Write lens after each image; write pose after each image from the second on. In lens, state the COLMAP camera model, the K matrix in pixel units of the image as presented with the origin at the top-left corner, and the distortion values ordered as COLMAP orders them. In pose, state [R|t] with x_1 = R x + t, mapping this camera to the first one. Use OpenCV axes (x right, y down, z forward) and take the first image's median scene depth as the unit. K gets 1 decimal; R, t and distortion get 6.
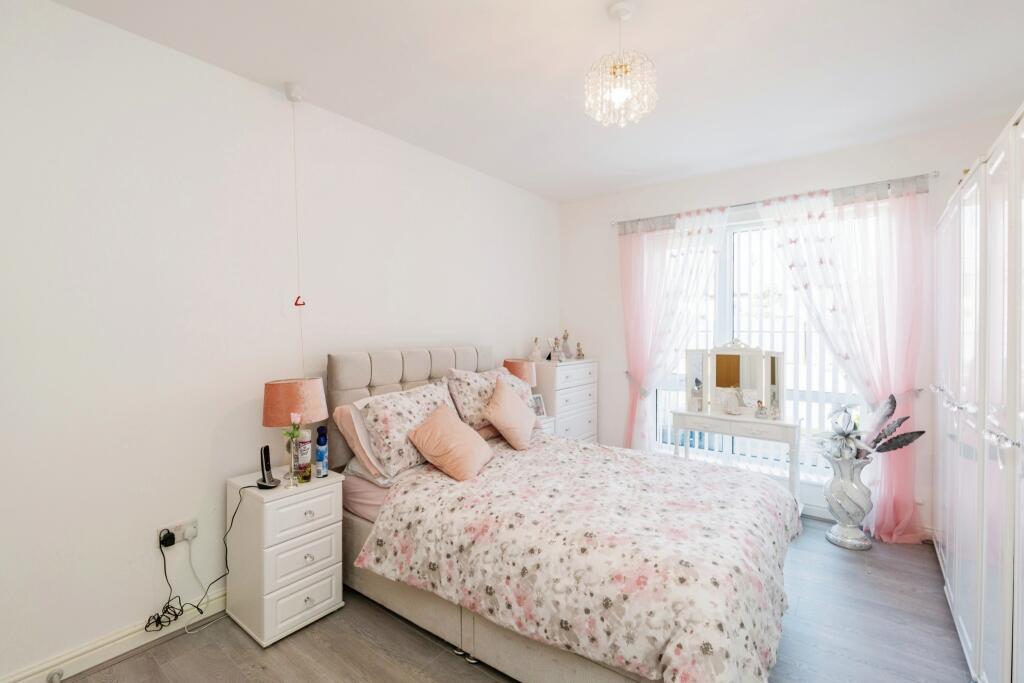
lens RADIAL K [[442.9, 0, 512.0], [0, 442.9, 341.5], [0, 0, 1]] dist [-0.016081, -0.000053]
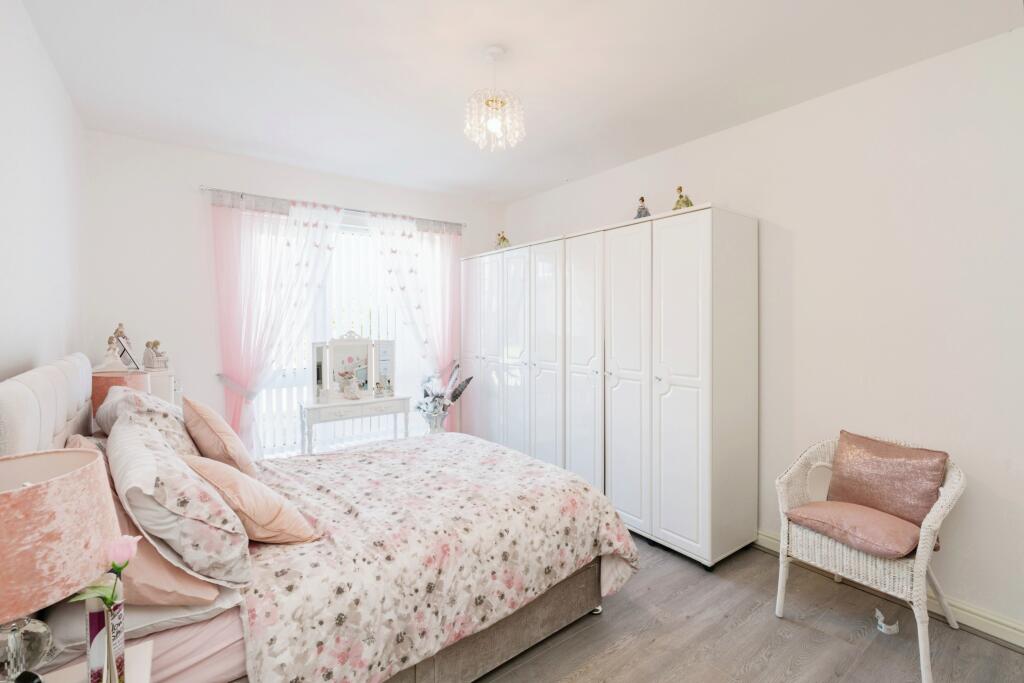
lens RADIAL K [[452.1, 0, 506.4], [0, 452.1, 323.2], [0, 0, 1]] dist [-0.016928, -0.000096]
pose [[0.281162, -0.007904, 0.959628, -0.803165], [0.022974, 0.999735, 0.001503, -0.030706], [-0.959385, 0.021624, 0.281269, 0.545013]]
